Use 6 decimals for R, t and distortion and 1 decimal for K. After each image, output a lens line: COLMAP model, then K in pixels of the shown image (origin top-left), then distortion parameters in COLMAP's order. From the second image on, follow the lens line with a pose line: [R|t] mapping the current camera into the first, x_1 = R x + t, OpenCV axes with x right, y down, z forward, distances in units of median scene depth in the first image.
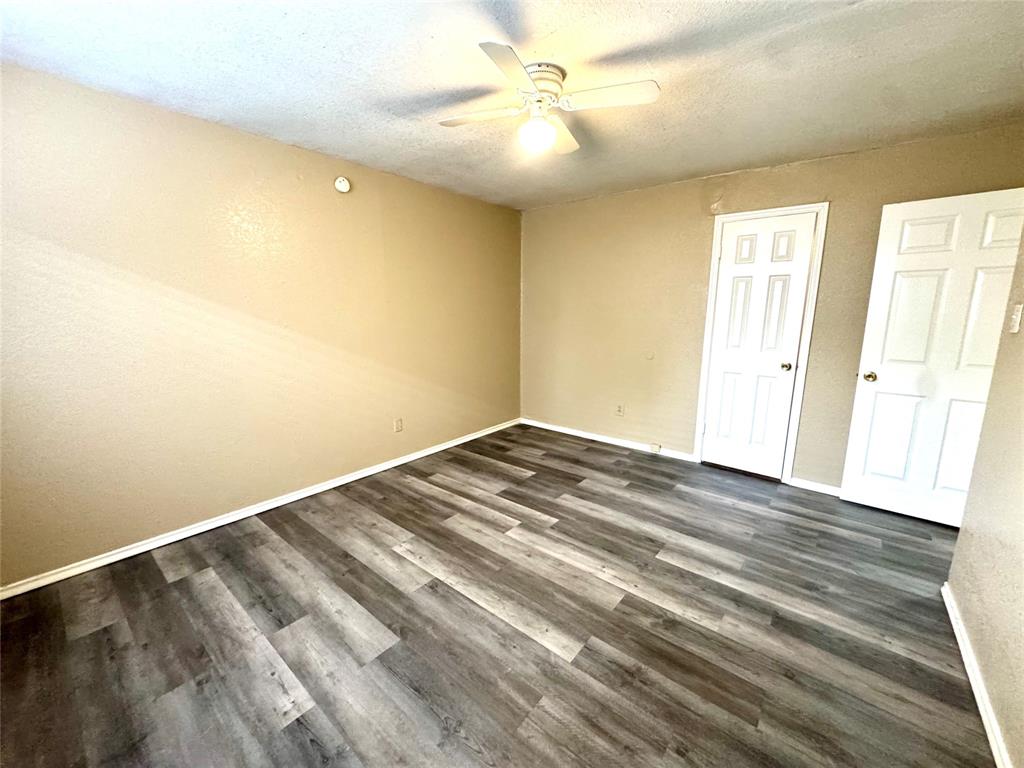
lens RADIAL K [[409.2, 0, 511.6], [0, 409.2, 385.2], [0, 0, 1]] dist [-0.001201, -0.000051]
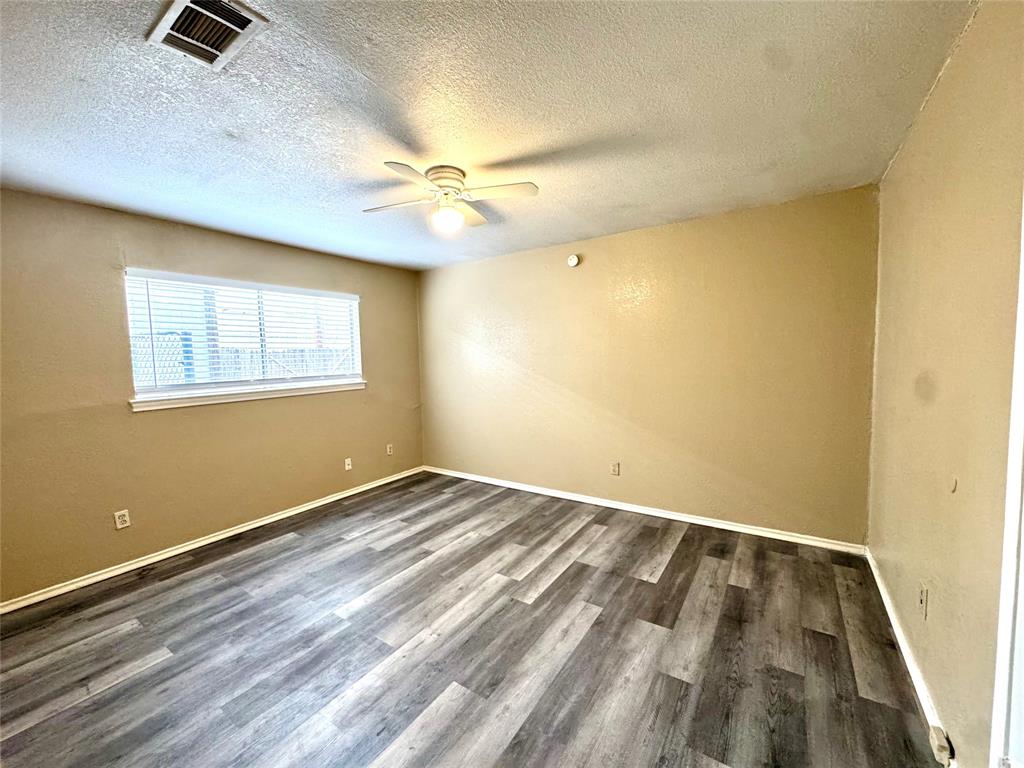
lens RADIAL K [[409.2, 0, 511.6], [0, 409.2, 382.3], [0, 0, 1]] dist [-0.001201, -0.000051]
pose [[0.097550, 0.061429, -0.993333, 0.903996], [-0.161084, 0.985907, 0.045151, -0.154244], [0.982108, 0.155606, 0.106070, 0.776626]]
